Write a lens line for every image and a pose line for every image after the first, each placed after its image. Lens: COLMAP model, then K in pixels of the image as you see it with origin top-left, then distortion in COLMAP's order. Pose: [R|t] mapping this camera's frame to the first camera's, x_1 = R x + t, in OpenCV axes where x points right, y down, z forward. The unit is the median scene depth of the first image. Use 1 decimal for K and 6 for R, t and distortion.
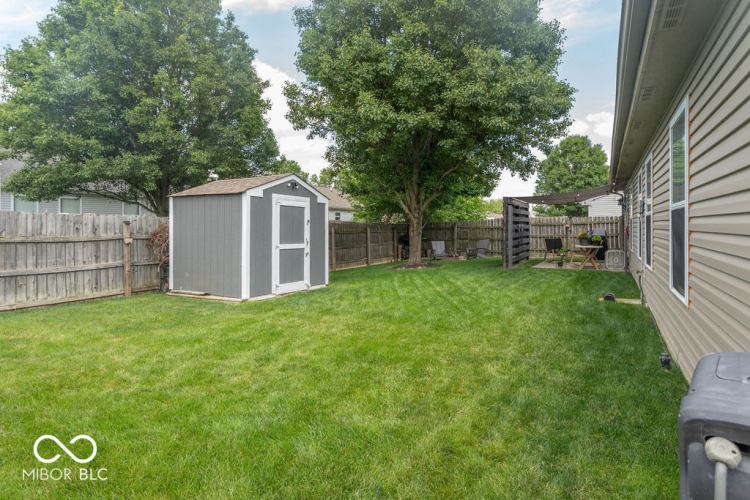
lens RADIAL K [[394.9, 0, 364.2], [0, 394.9, 235.5], [0, 0, 1]] dist [0.000604, -0.000313]
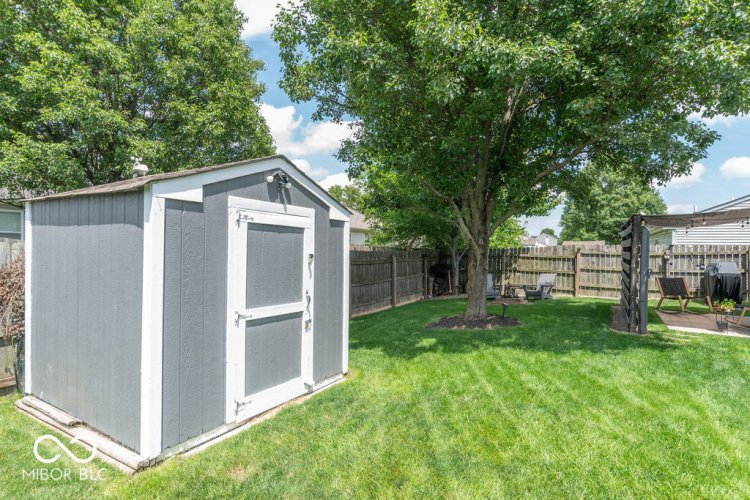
lens RADIAL K [[394.9, 0, 375.3], [0, 394.9, 250.9], [0, 0, 1]] dist [0.000604, -0.000313]
pose [[0.999873, 0.010403, 0.012050, -0.065003], [-0.010233, 0.999849, -0.014040, -0.034679], [-0.012194, 0.013915, 0.999829, 0.485613]]
